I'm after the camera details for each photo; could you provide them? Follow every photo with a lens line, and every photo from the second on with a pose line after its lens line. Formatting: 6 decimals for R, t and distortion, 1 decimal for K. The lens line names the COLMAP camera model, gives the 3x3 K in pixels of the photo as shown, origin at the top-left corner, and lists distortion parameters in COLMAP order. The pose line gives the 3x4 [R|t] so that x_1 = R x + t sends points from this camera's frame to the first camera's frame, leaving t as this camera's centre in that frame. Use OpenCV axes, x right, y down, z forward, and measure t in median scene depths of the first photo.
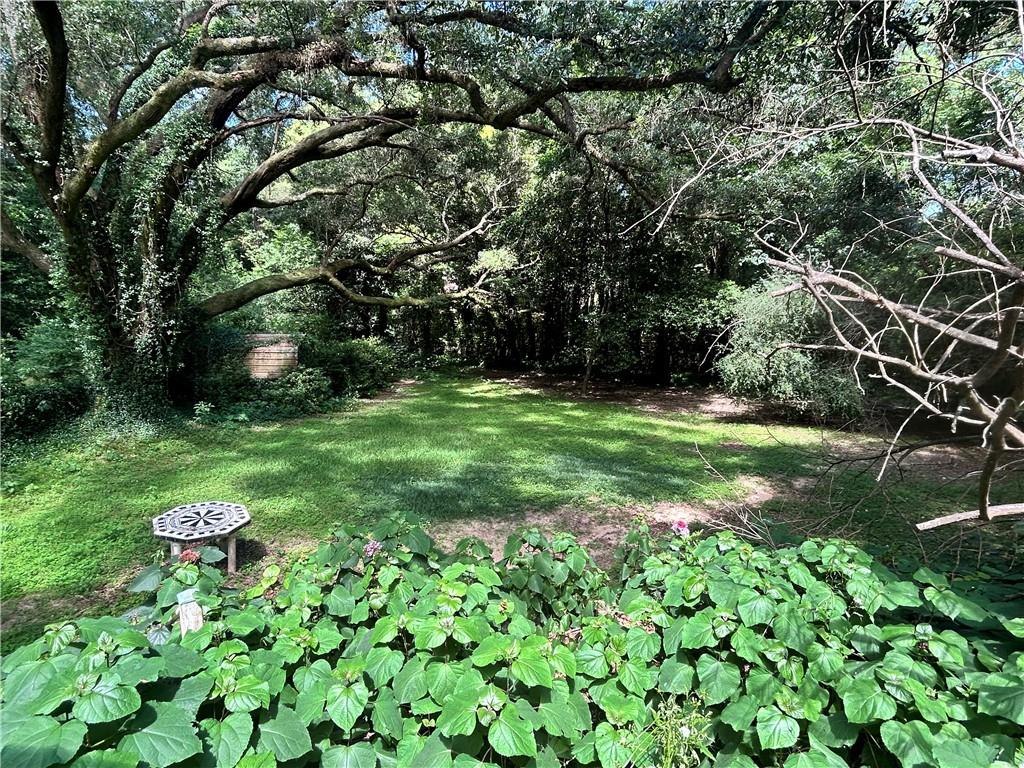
lens RADIAL K [[552.5, 0, 506.9], [0, 552.5, 386.7], [0, 0, 1]] dist [-0.001286, 0.003558]
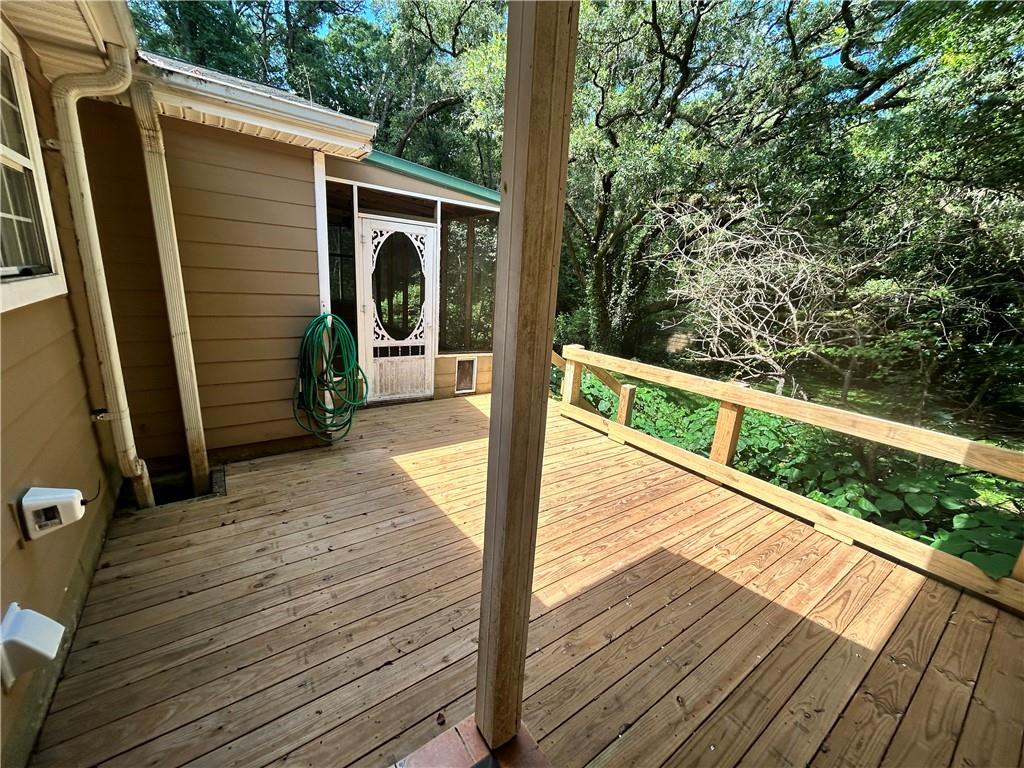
lens RADIAL K [[415.4, 0, 512.2], [0, 415.4, 384.3], [0, 0, 1]] dist [-0.000907, 0.001897]
pose [[0.649632, 0.211234, -0.730314, 0.298005], [-0.191841, 0.975085, 0.111384, 0.050597], [0.735646, 0.067745, 0.673970, -0.339422]]
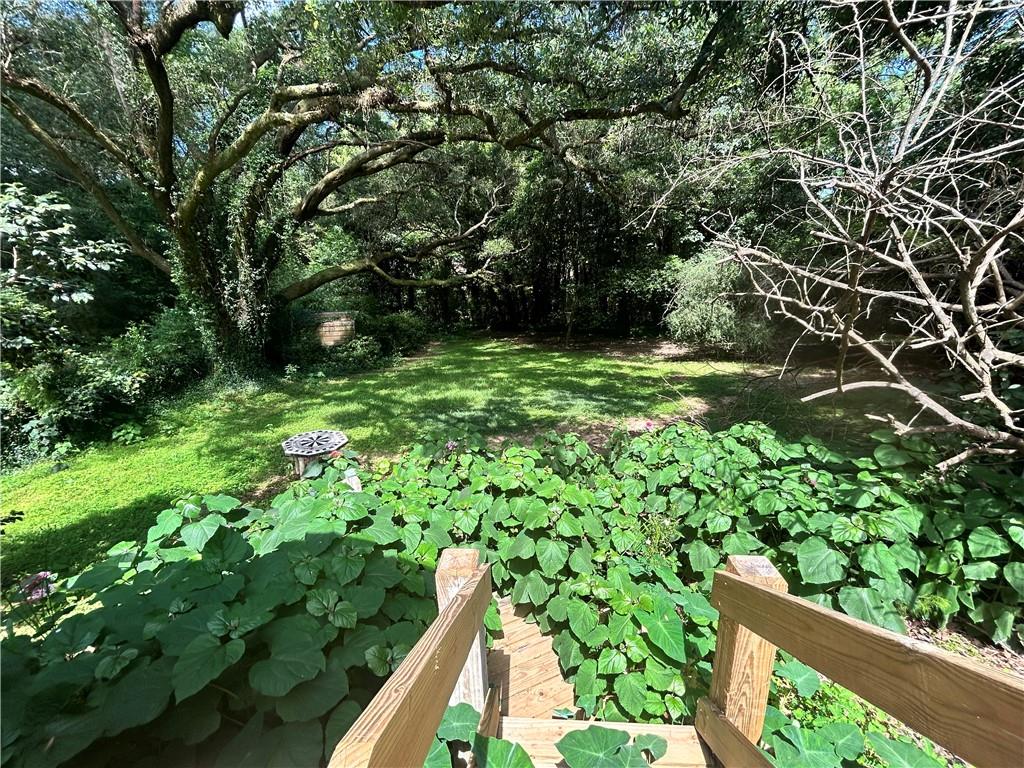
lens RADIAL K [[415.4, 0, 508.9], [0, 415.4, 384.8], [0, 0, 1]] dist [-0.000907, 0.001897]
pose [[0.998760, -0.049523, 0.005007, -0.024446], [0.048817, 0.994211, 0.095720, 0.006786], [-0.009719, -0.095356, 0.995396, -0.039599]]
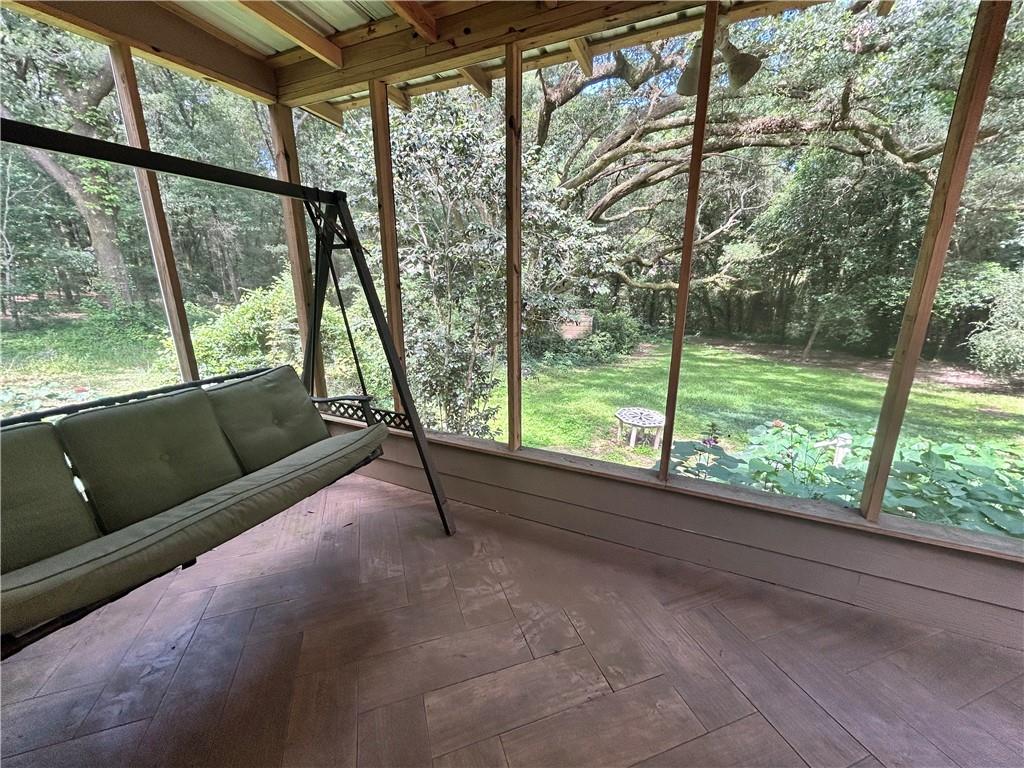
lens RADIAL K [[415.4, 0, 509.6], [0, 415.4, 385.9], [0, 0, 1]] dist [-0.000907, 0.001897]
pose [[0.927787, 0.076691, -0.365144, -0.260497], [-0.044676, 0.994441, 0.095346, 0.020960], [0.370426, -0.072148, 0.926056, -0.201651]]
